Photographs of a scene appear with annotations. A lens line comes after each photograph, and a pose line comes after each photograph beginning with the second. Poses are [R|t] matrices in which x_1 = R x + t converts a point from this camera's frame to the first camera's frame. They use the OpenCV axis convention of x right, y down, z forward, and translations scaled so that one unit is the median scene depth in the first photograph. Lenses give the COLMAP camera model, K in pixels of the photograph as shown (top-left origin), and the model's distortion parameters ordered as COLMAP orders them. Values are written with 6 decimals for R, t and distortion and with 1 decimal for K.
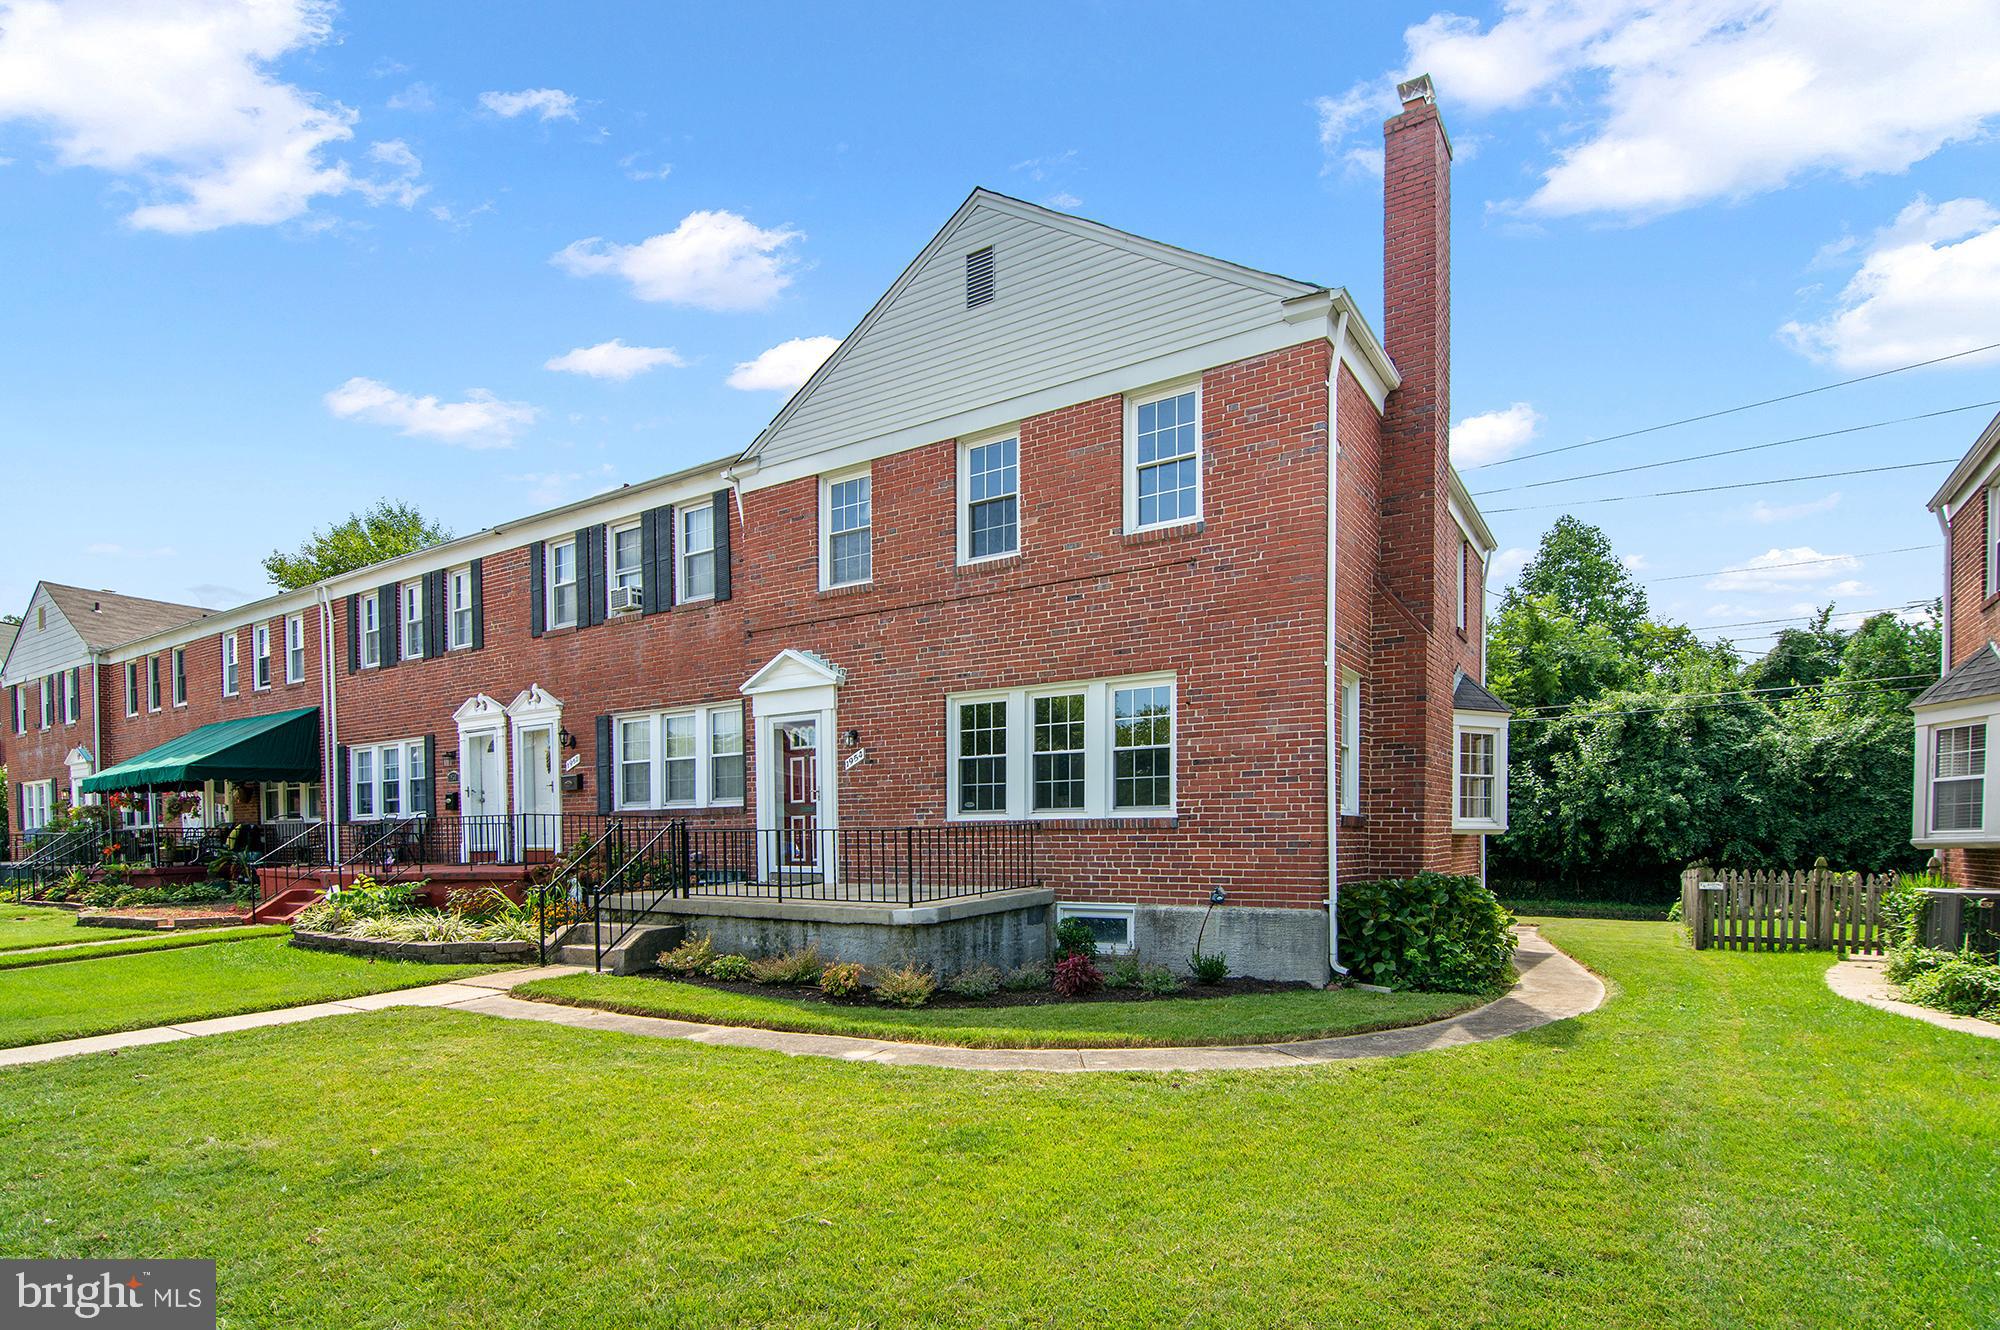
lens RADIAL K [[1007.5, 0, 1000.0], [0, 1007.5, 665.0], [0, 0, 1]] dist [0.001365, -0.000098]
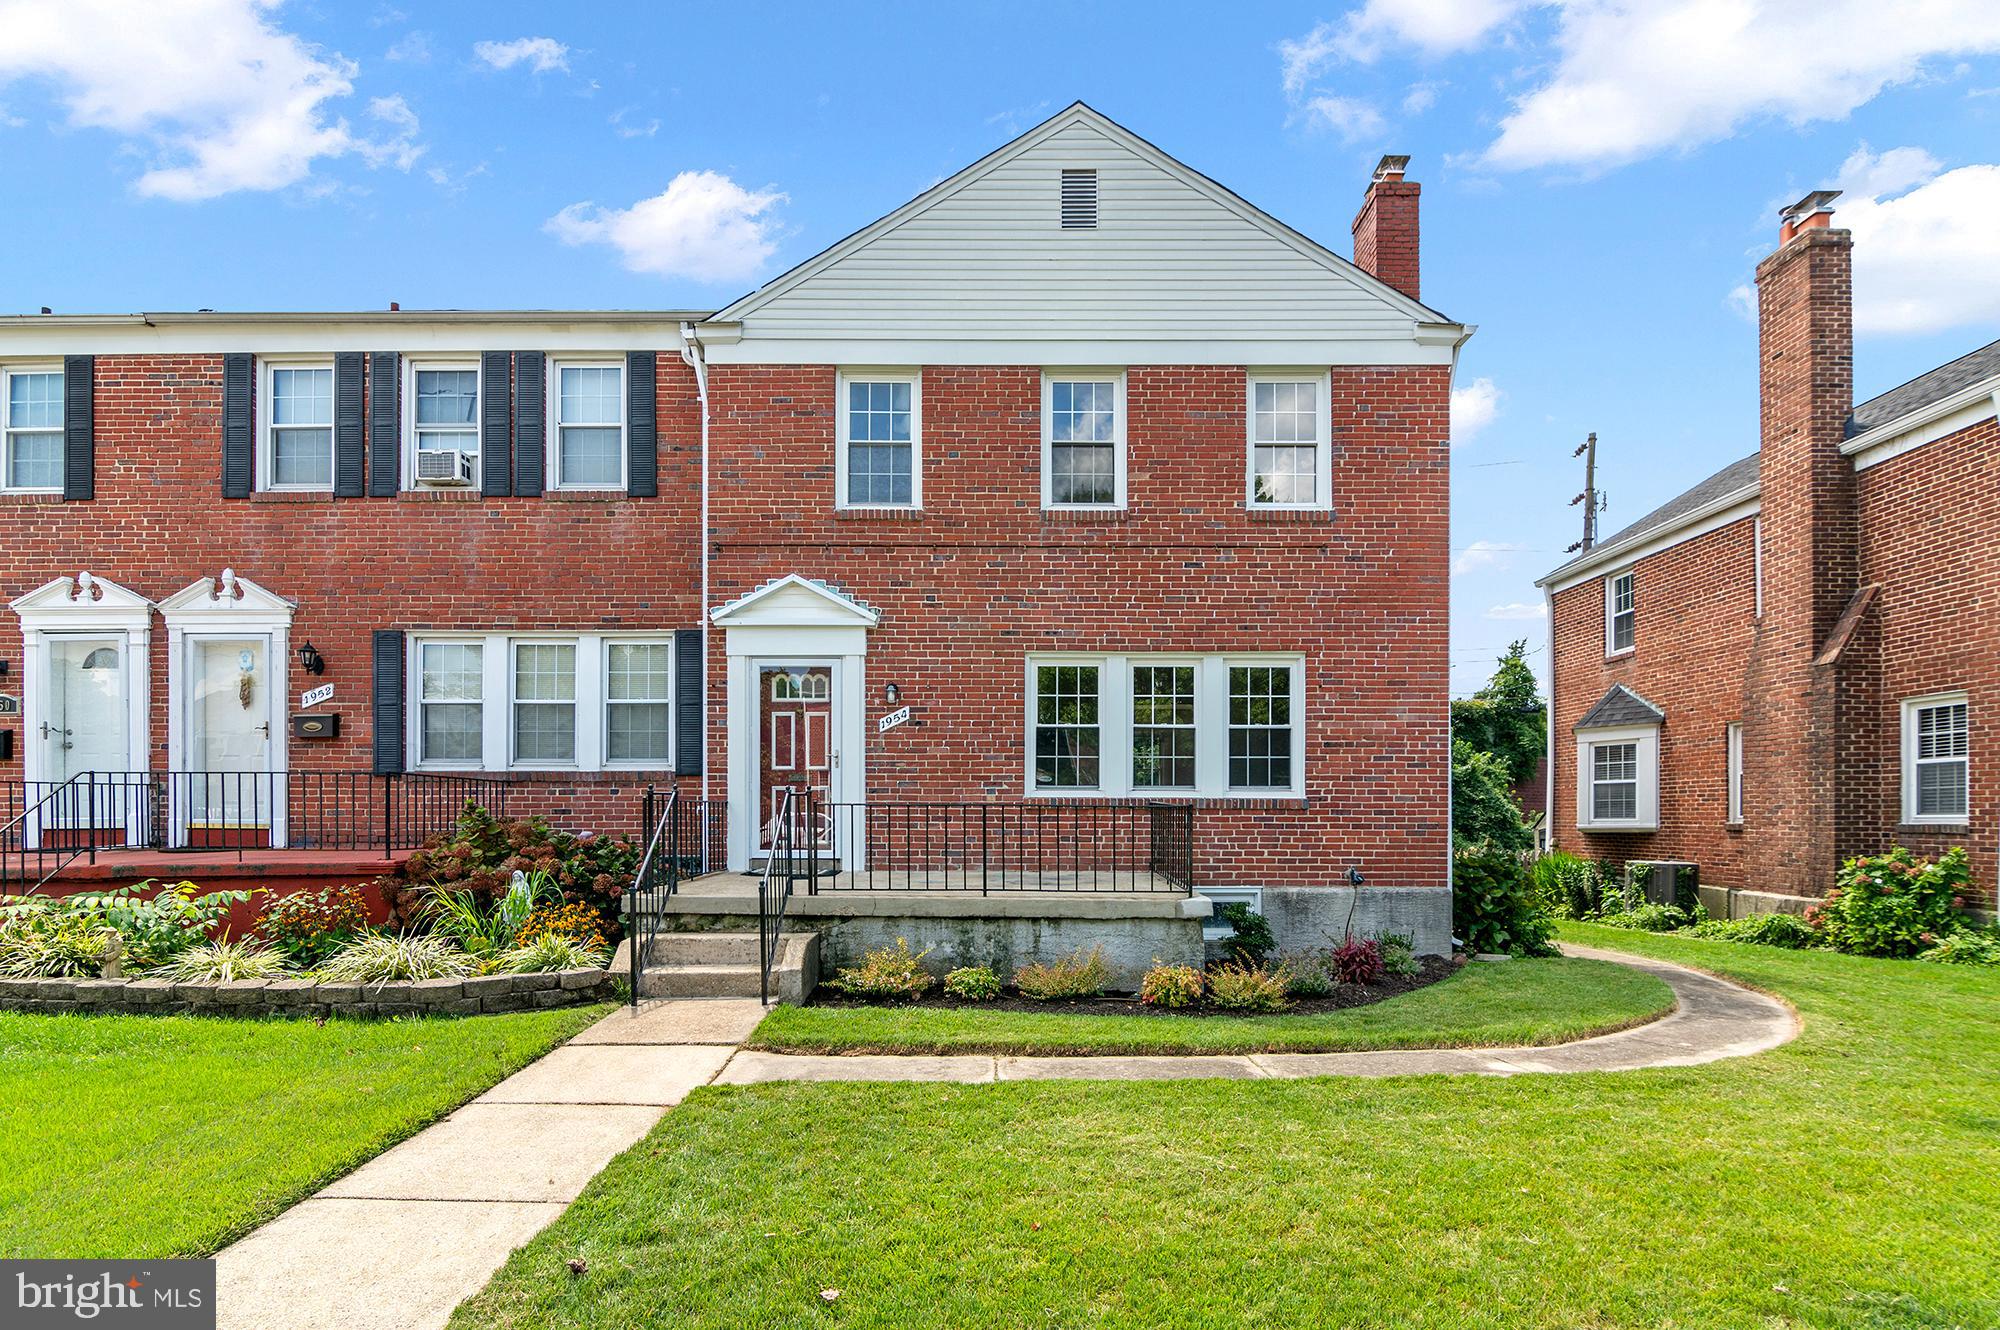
lens RADIAL K [[955.2, 0, 1000.0], [0, 955.2, 657.0], [0, 0, 1]] dist [-0.001354, -0.000284]
pose [[0.841739, 0.102718, 0.530024, -0.535985], [-0.100852, 0.994369, -0.032543, 0.065551], [-0.530382, -0.026062, 0.847358, 0.325363]]
